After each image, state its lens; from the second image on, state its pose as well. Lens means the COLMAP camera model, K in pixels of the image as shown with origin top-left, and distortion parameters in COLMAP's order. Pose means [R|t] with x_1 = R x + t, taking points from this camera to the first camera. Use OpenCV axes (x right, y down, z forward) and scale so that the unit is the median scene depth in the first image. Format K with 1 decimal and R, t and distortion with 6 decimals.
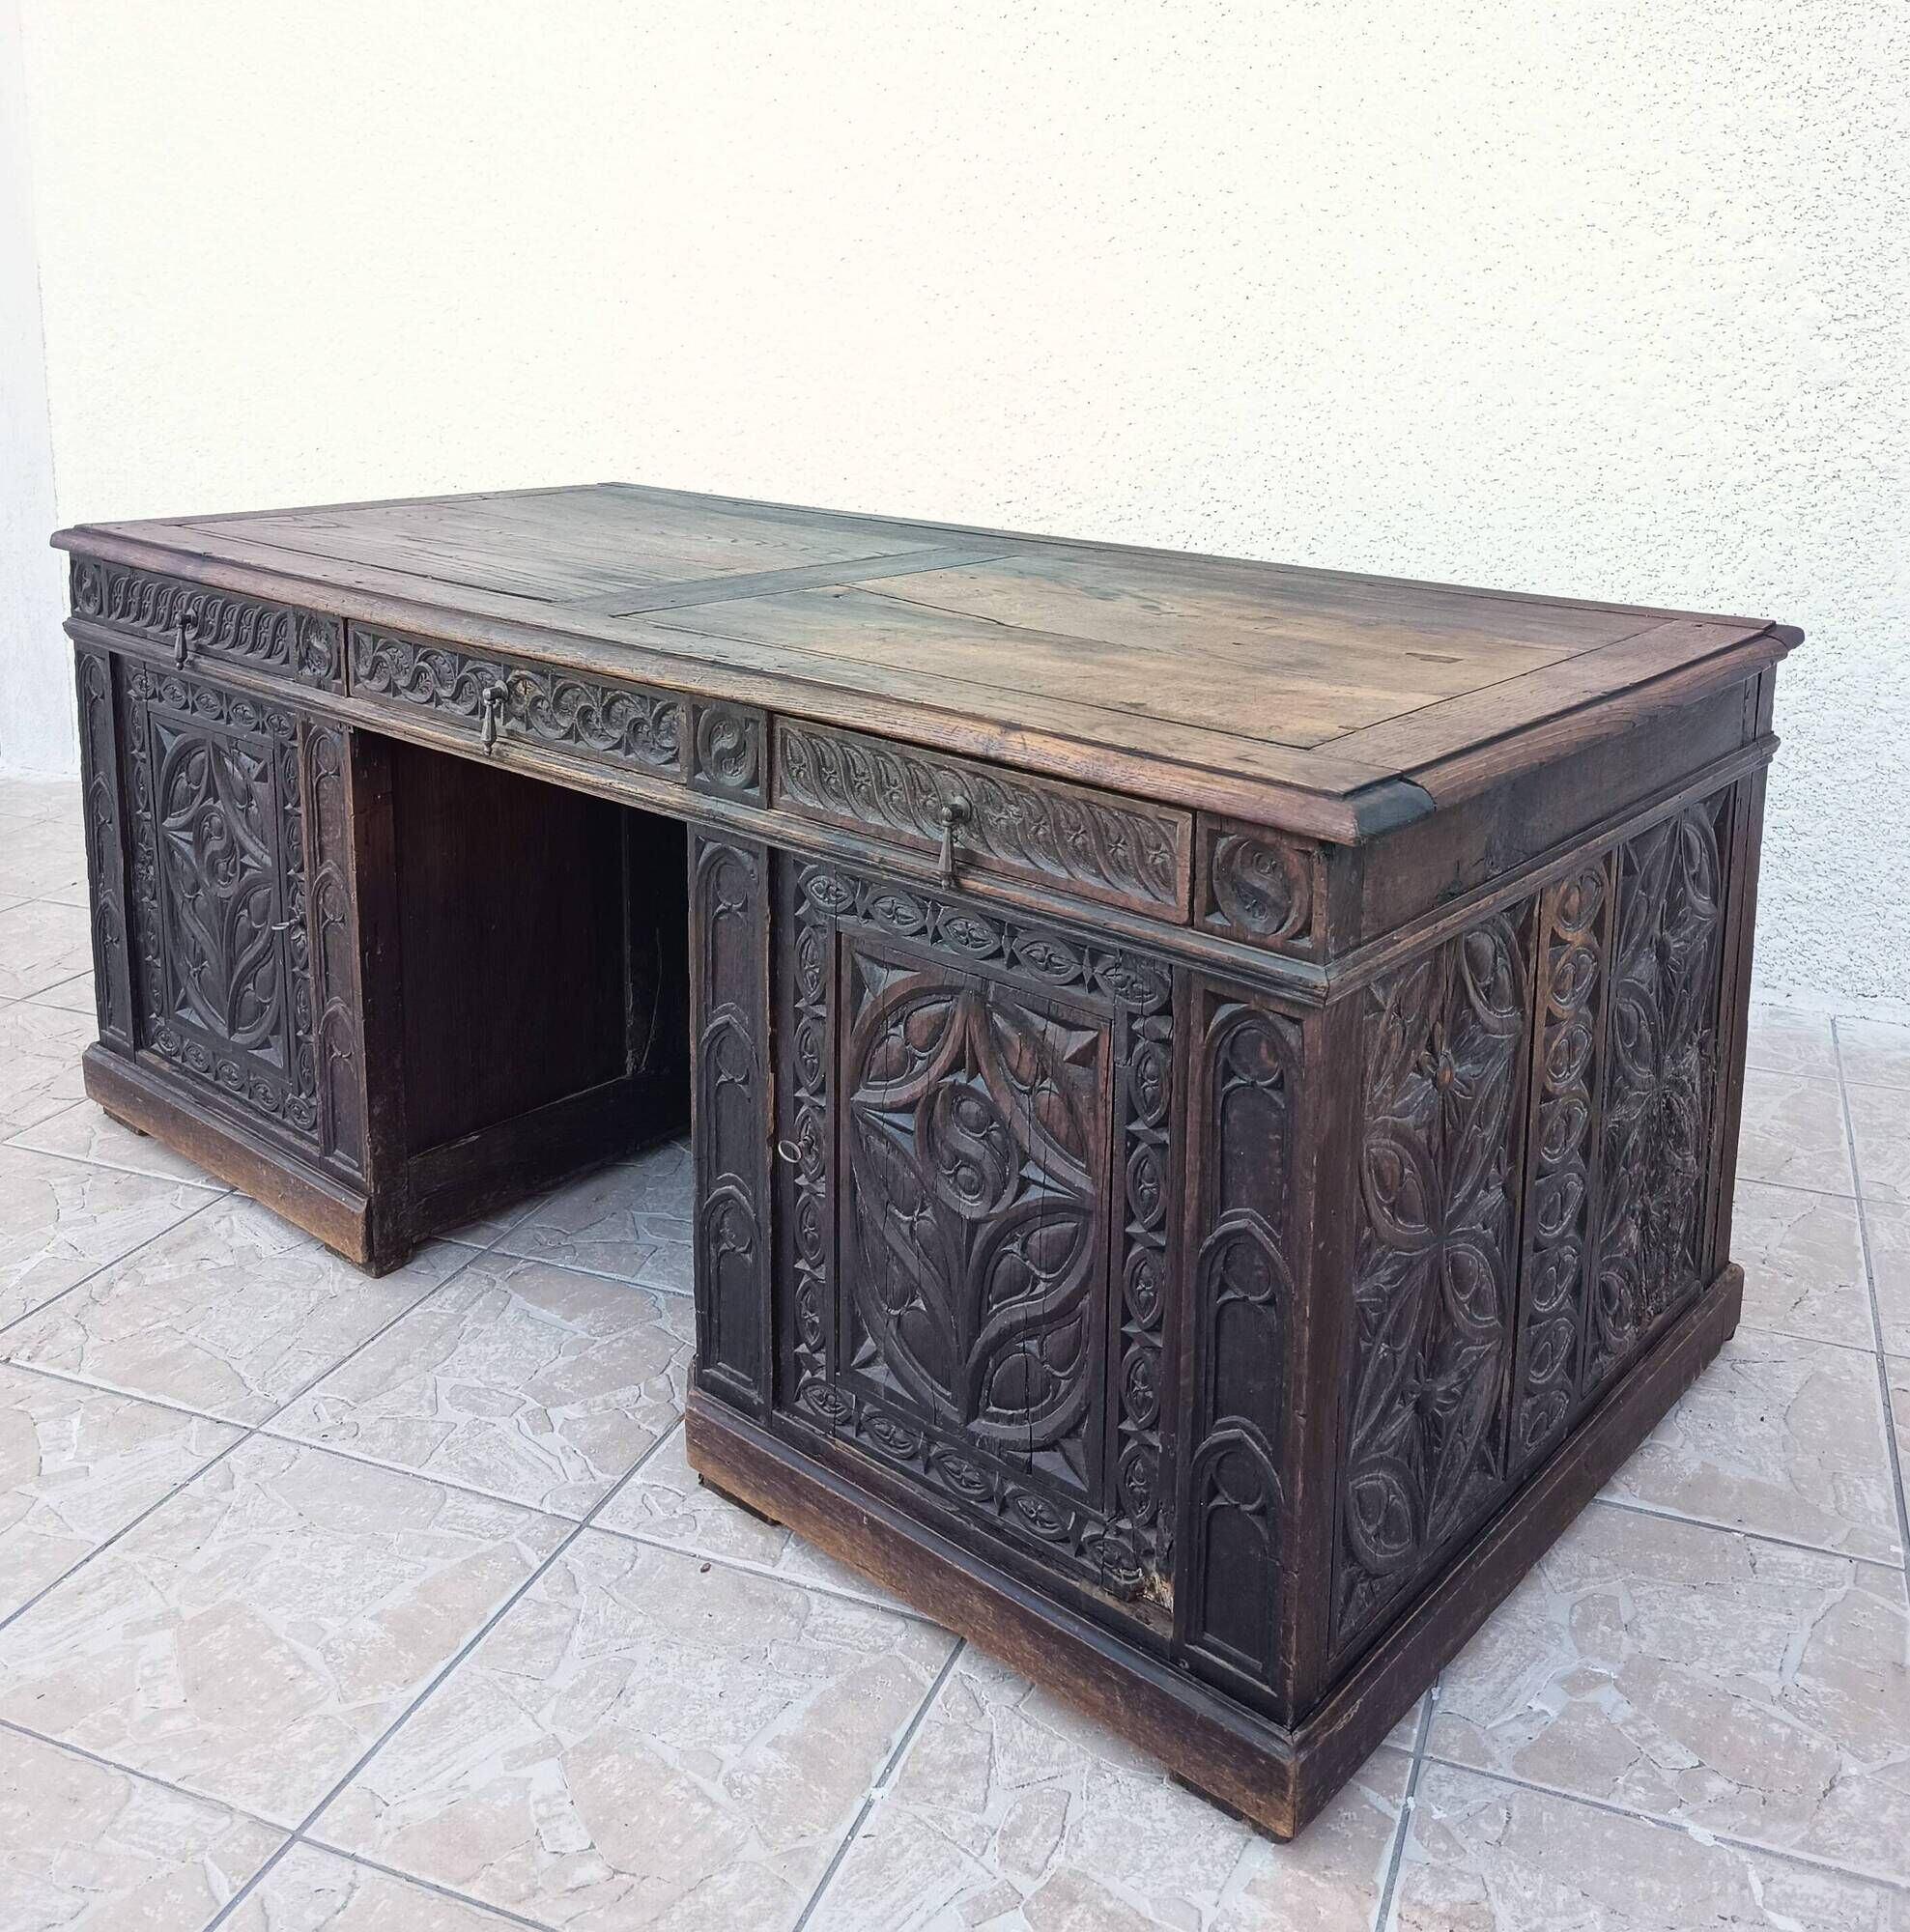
lens RADIAL K [[1996.4, 0, 963.9], [0, 1996.4, 650.4], [0, 0, 1]] dist [0.036793, 0.000000]
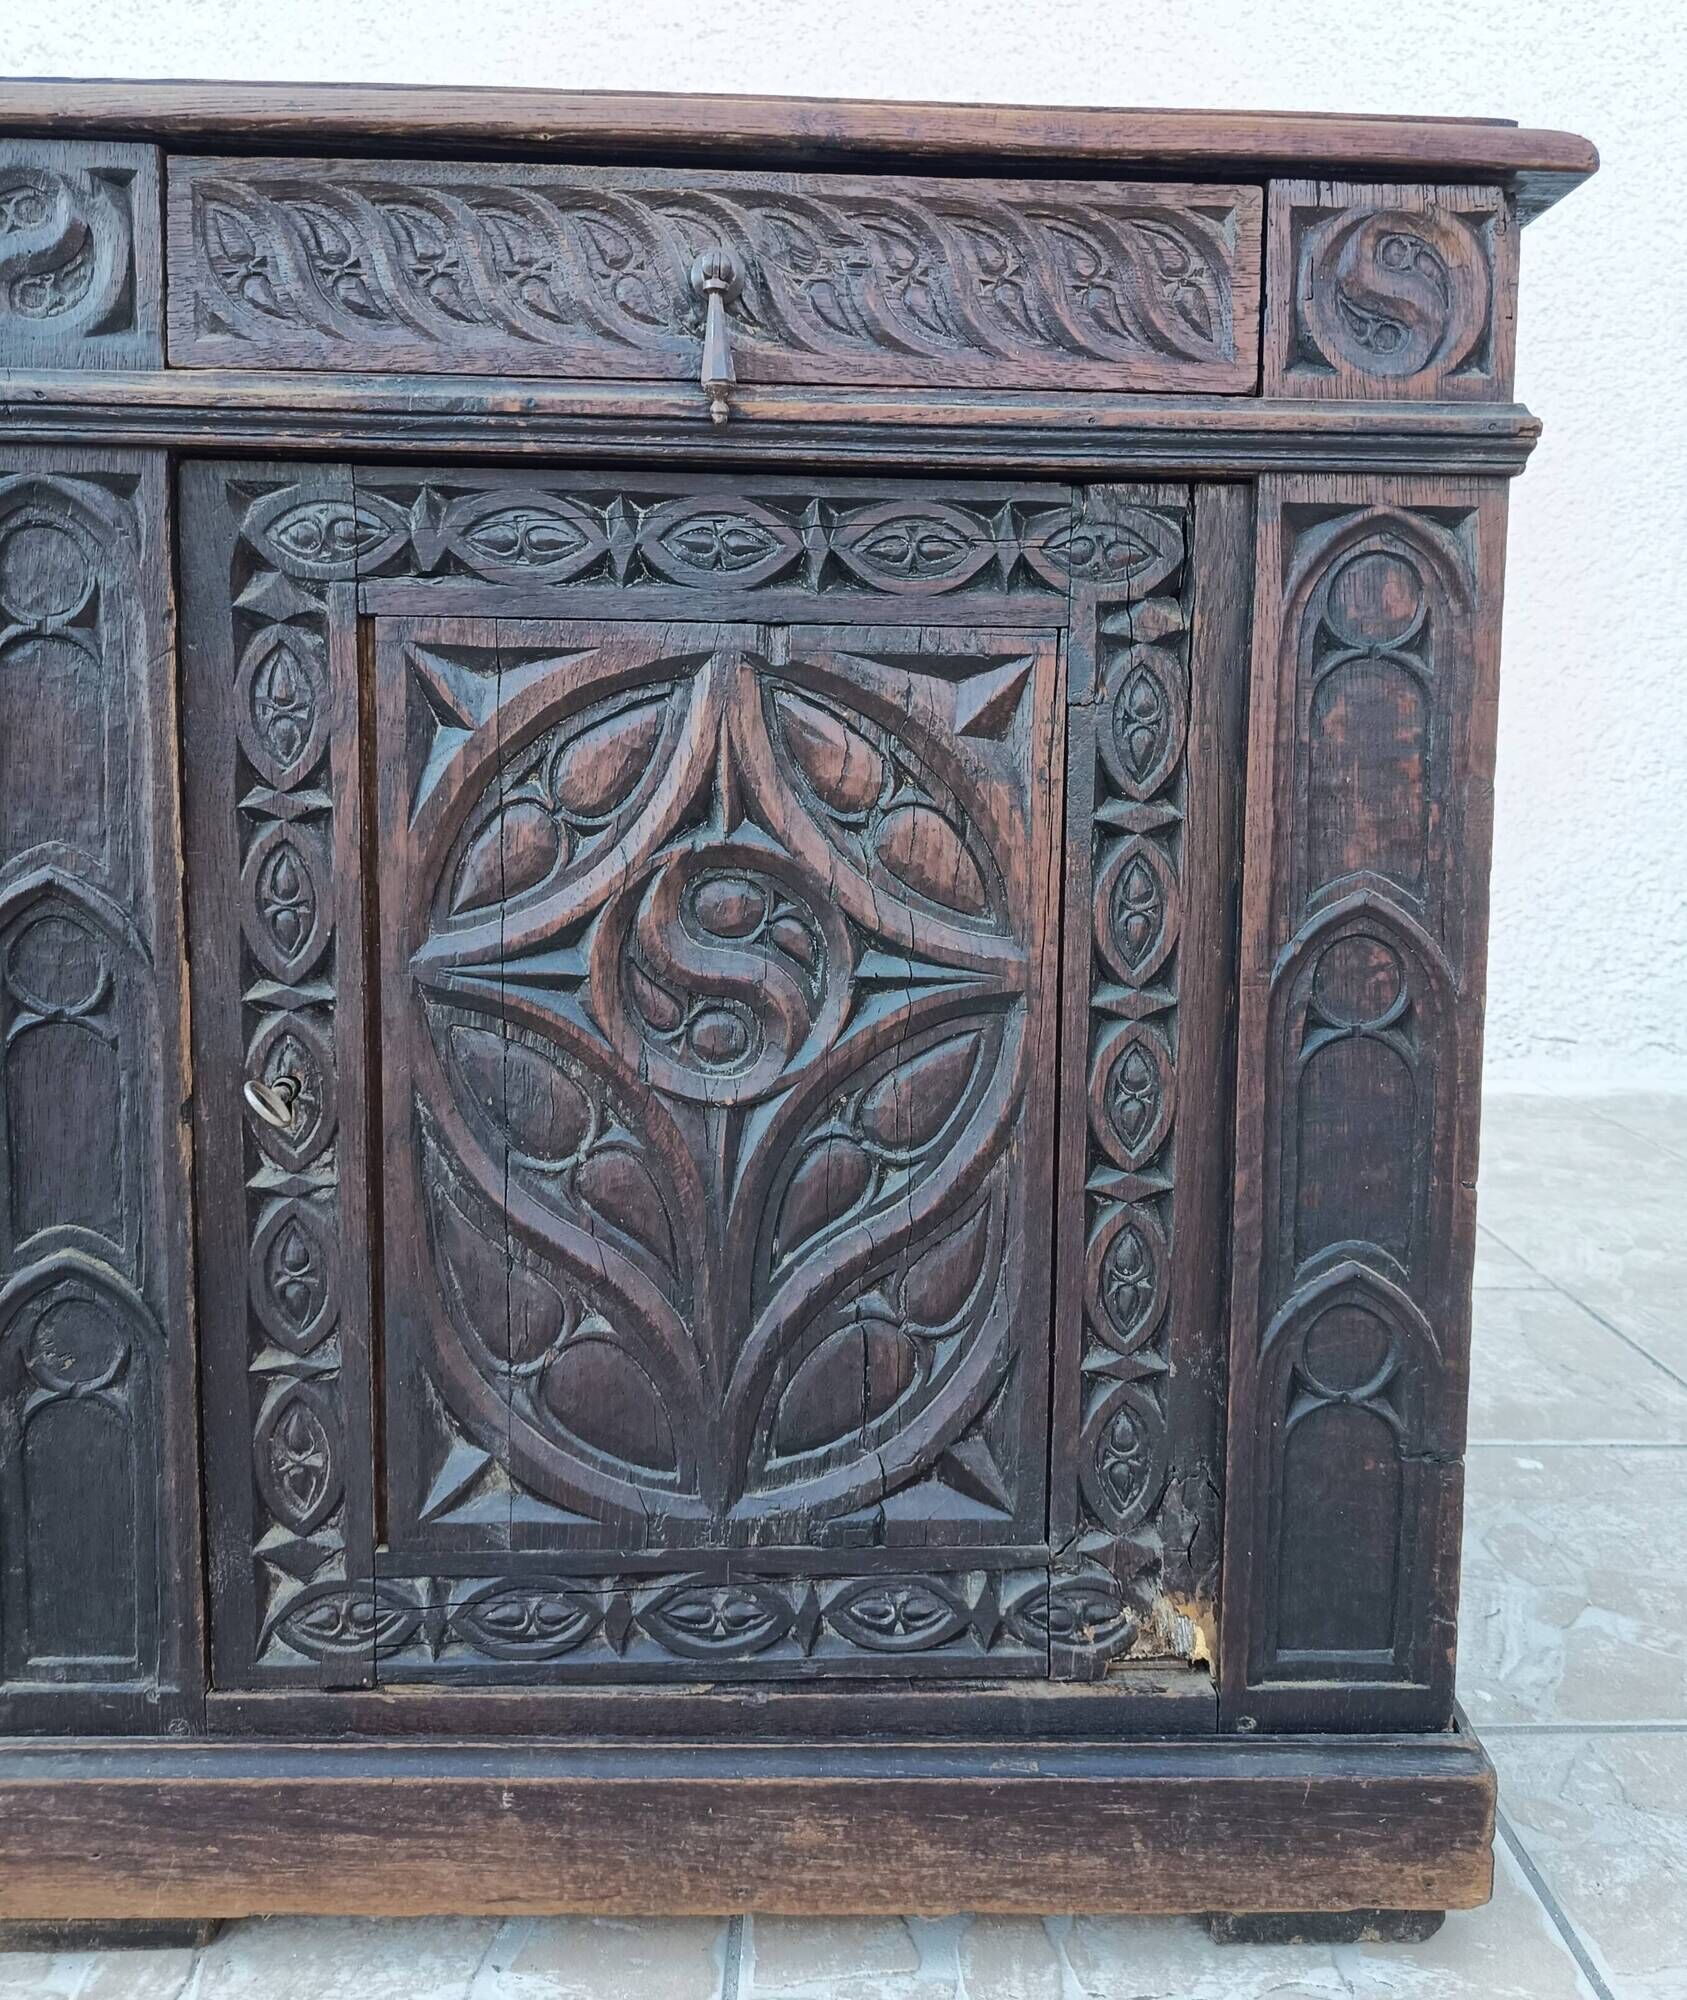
lens RADIAL K [[1756.4, 0, 900.2], [0, 1756.4, 899.5], [0, 0, 1]] dist [0.049414, -0.071757]
pose [[0.721600, -0.077010, 0.688013, -0.267762], [0.126701, 0.991699, -0.021885, 0.233243], [-0.680617, 0.102965, 0.725368, 0.593539]]
